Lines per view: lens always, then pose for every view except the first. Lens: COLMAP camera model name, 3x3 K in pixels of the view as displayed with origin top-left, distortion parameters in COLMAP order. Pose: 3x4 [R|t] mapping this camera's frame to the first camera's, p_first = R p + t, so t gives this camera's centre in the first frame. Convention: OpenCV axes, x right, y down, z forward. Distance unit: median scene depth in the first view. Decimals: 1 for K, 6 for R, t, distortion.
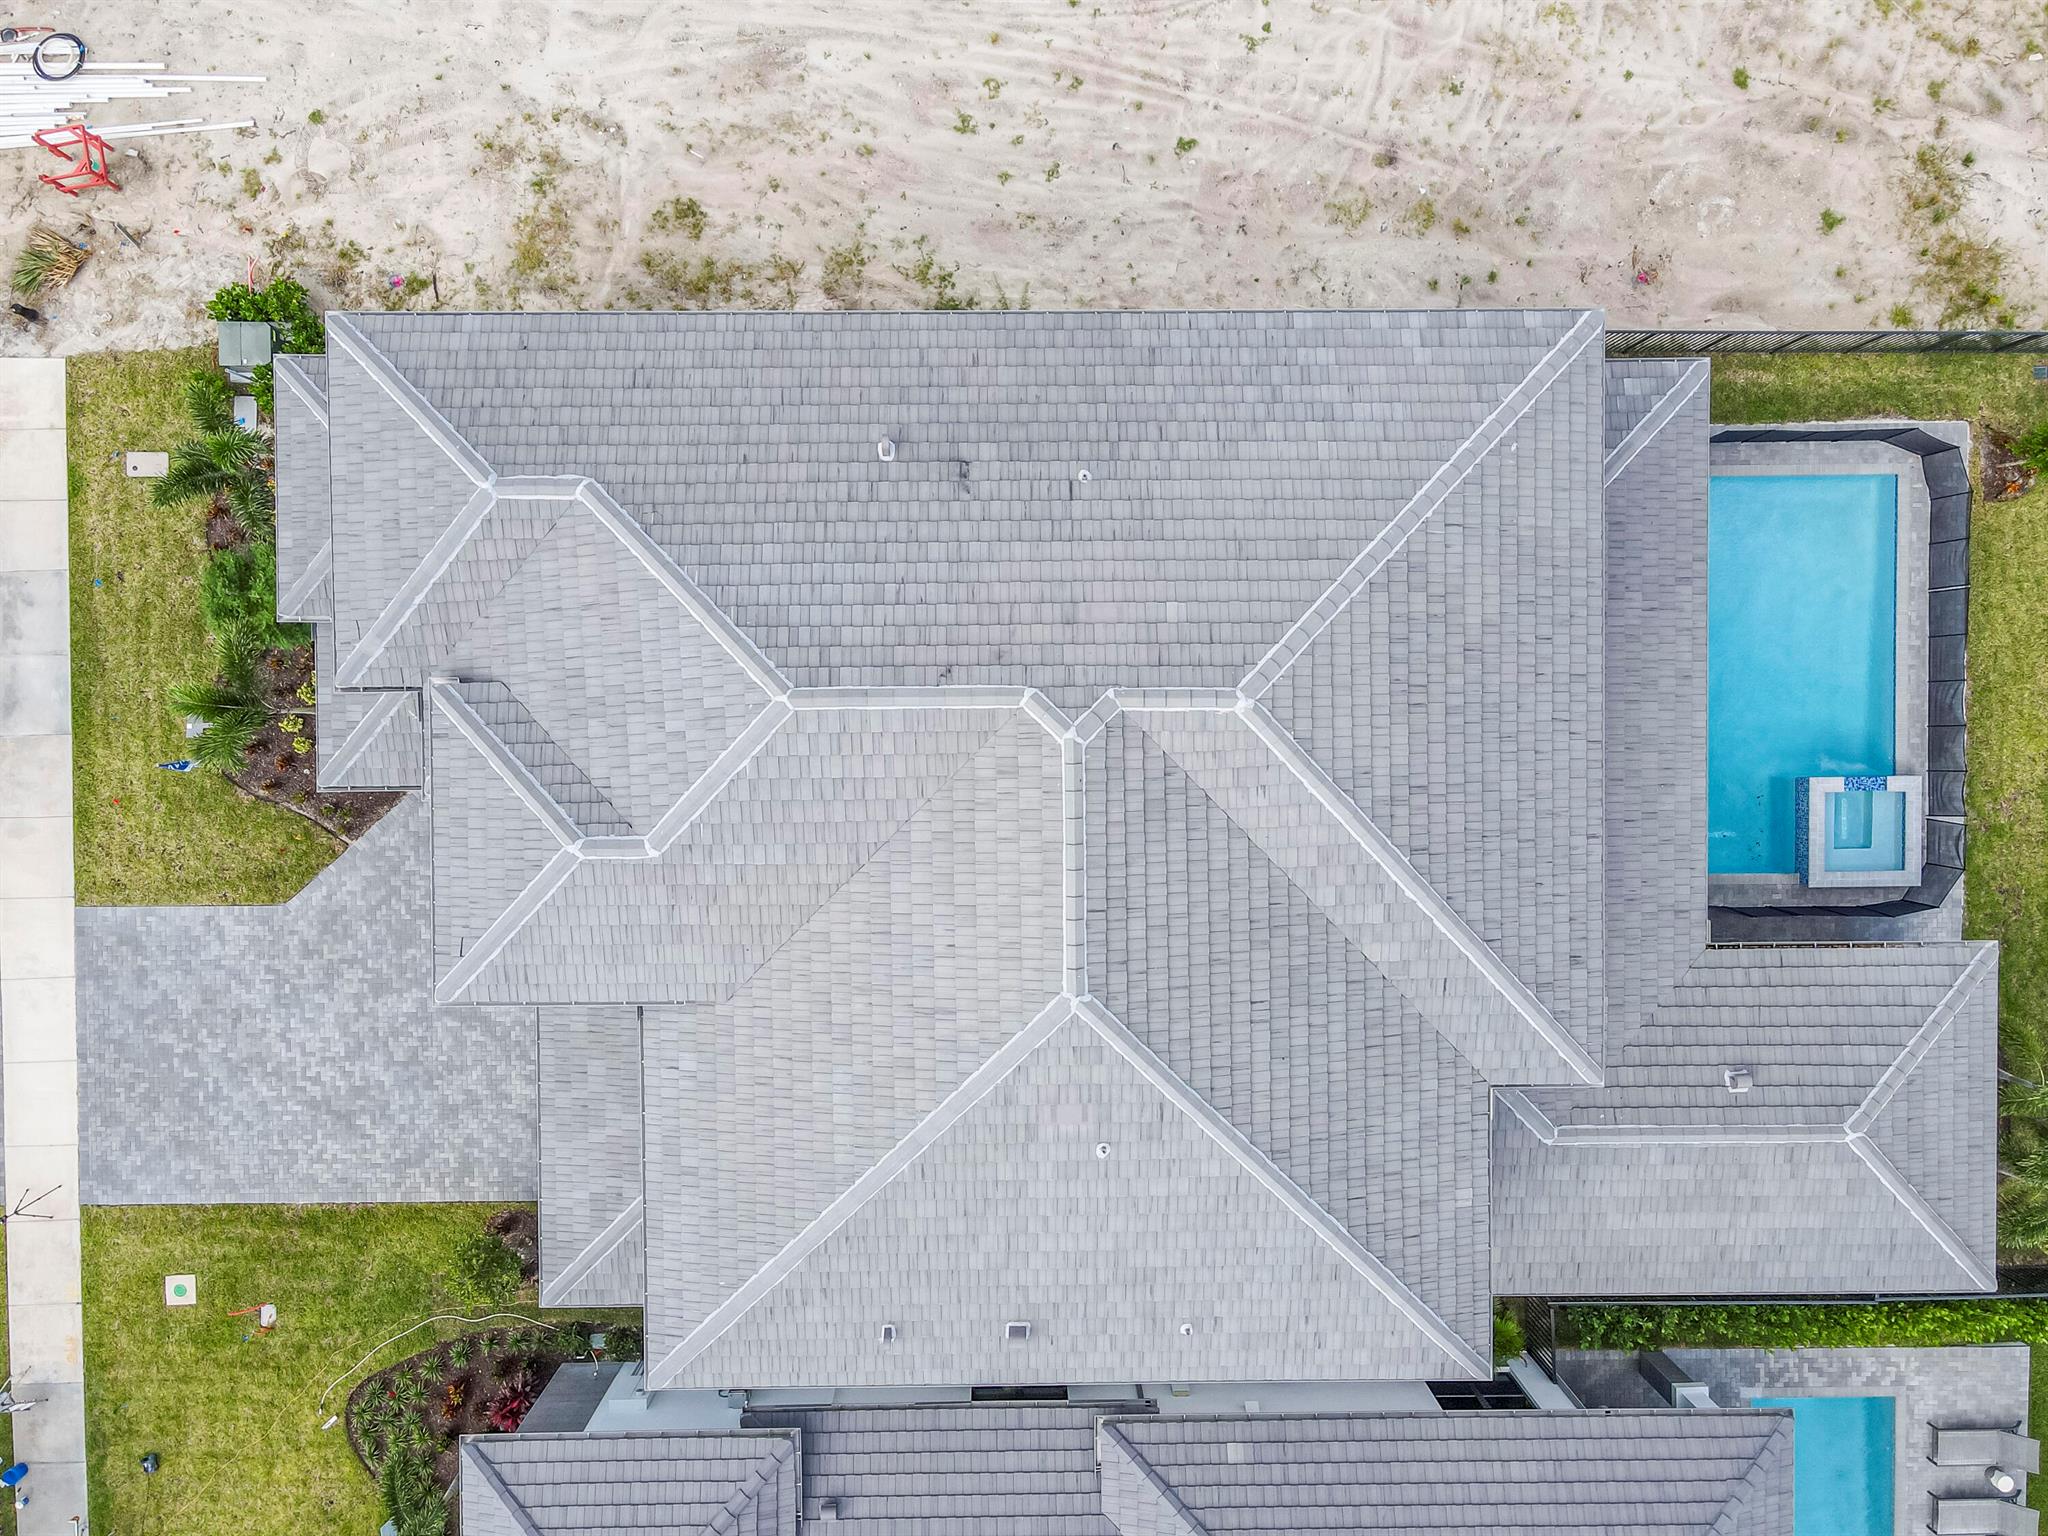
lens RADIAL K [[1484.1, 0, 1024.0], [0, 1484.1, 768.0], [0, 0, 1]] dist [0.020231, -0.003944]
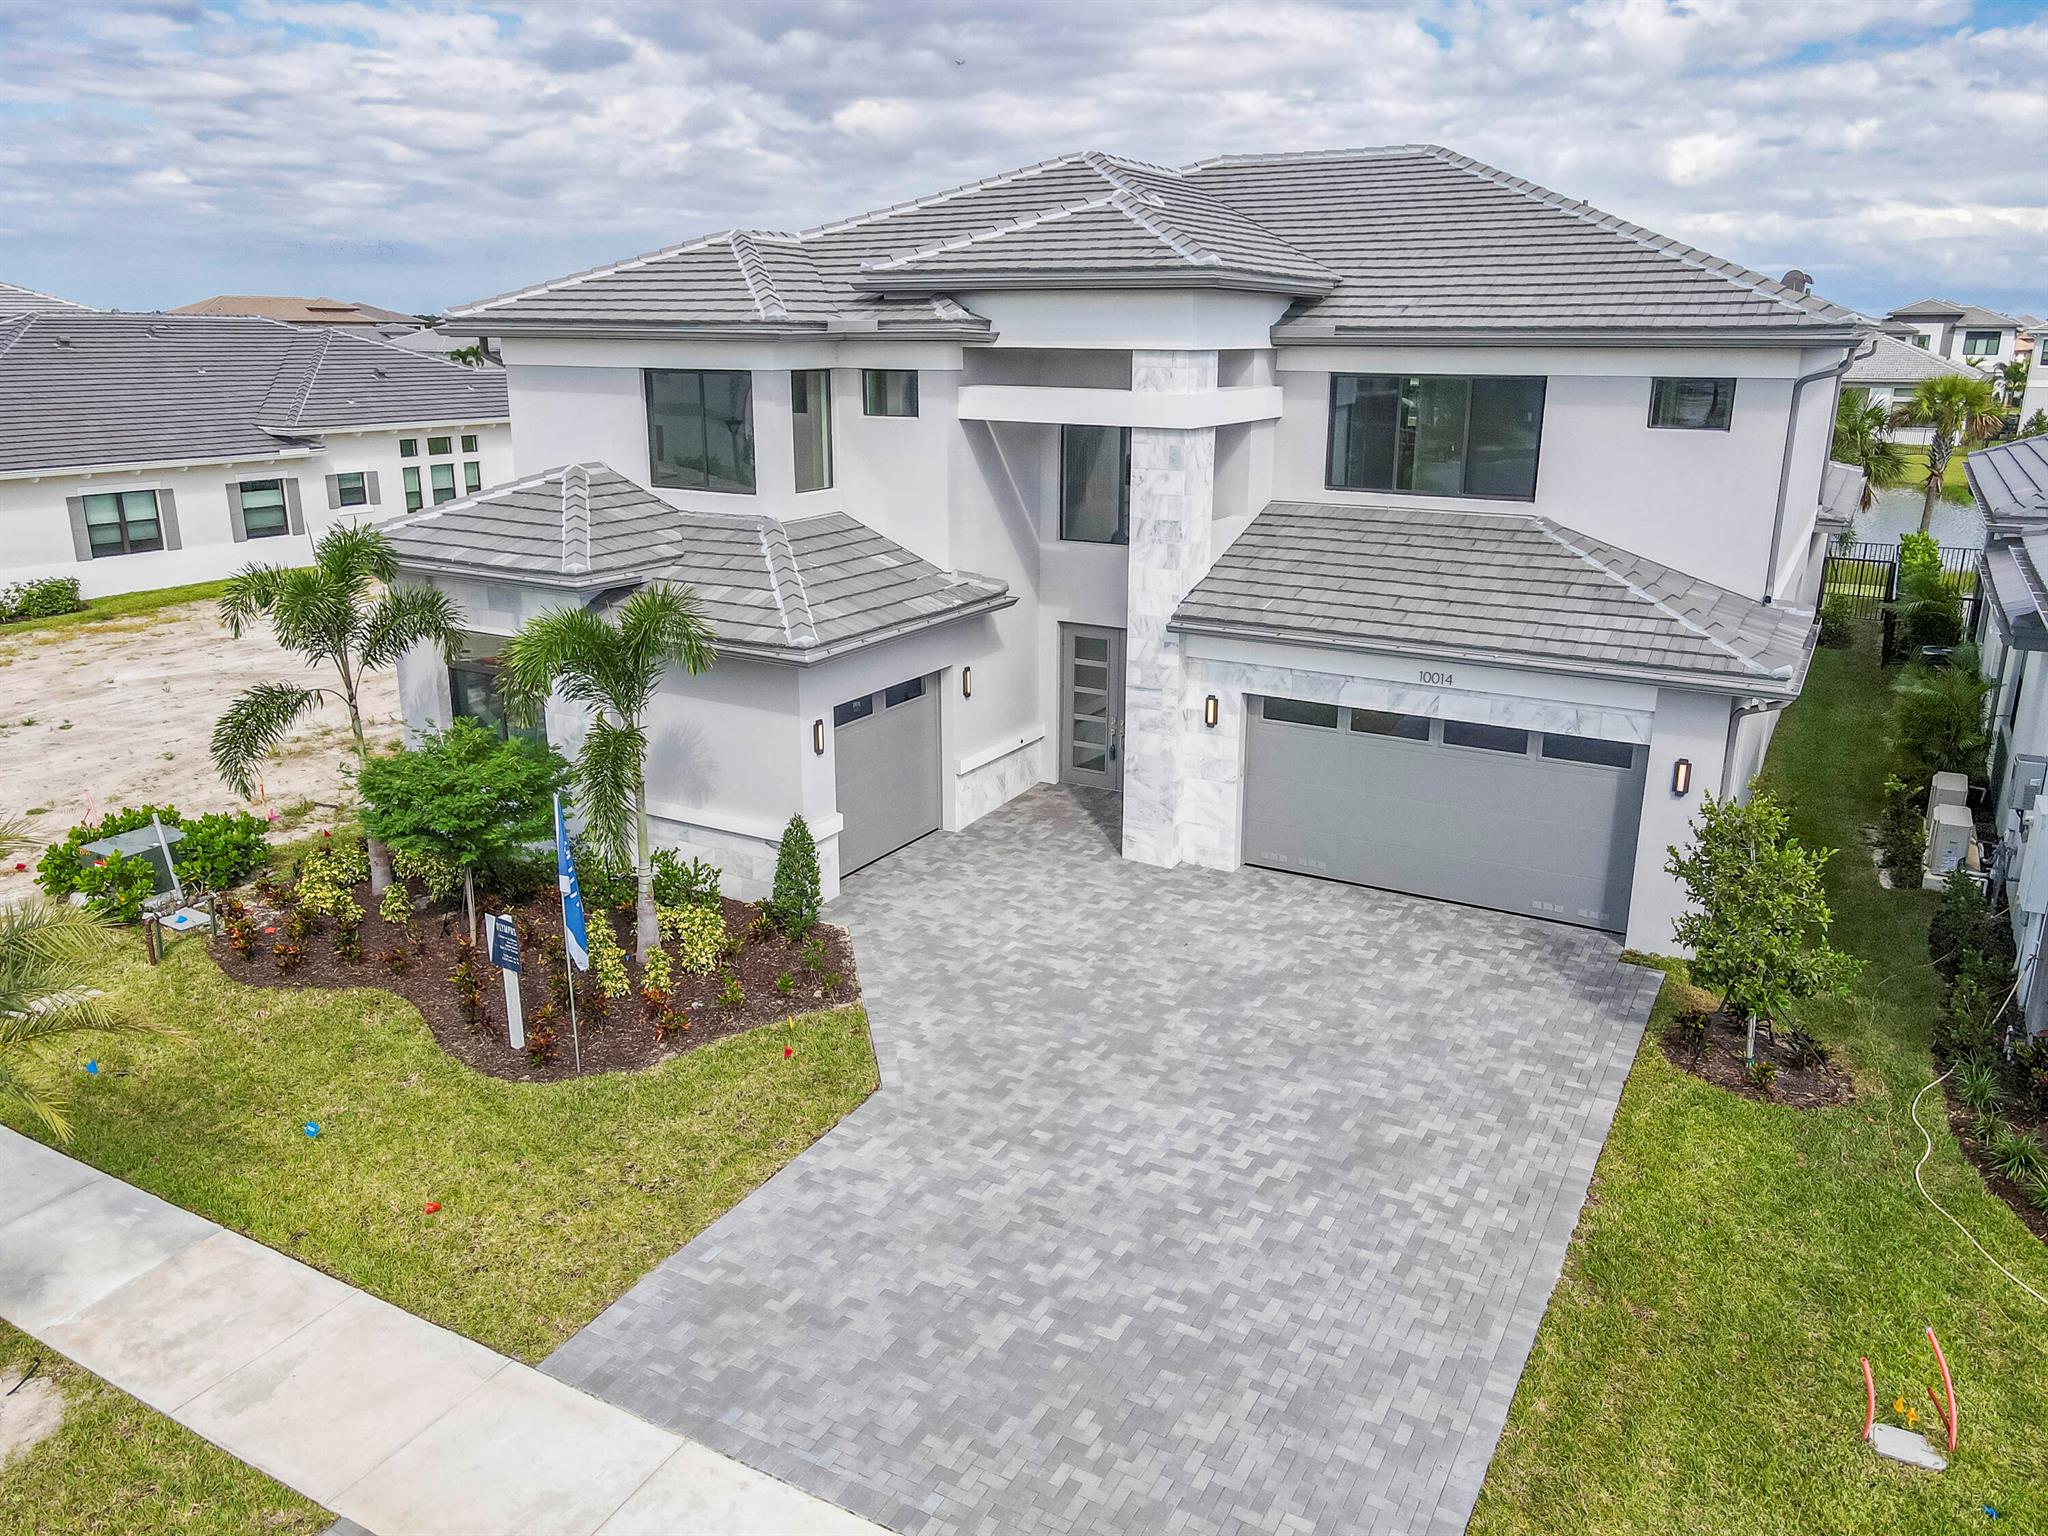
lens RADIAL K [[1492.7, 0, 1032.3], [0, 1492.7, 740.0], [0, 0, 1]] dist [0.015580, 0.007074]
pose [[0.497546, -0.245424, 0.831994, -0.831049], [0.867182, 0.117451, -0.483943, 0.343960], [0.021053, 0.962275, 0.271264, 0.768636]]
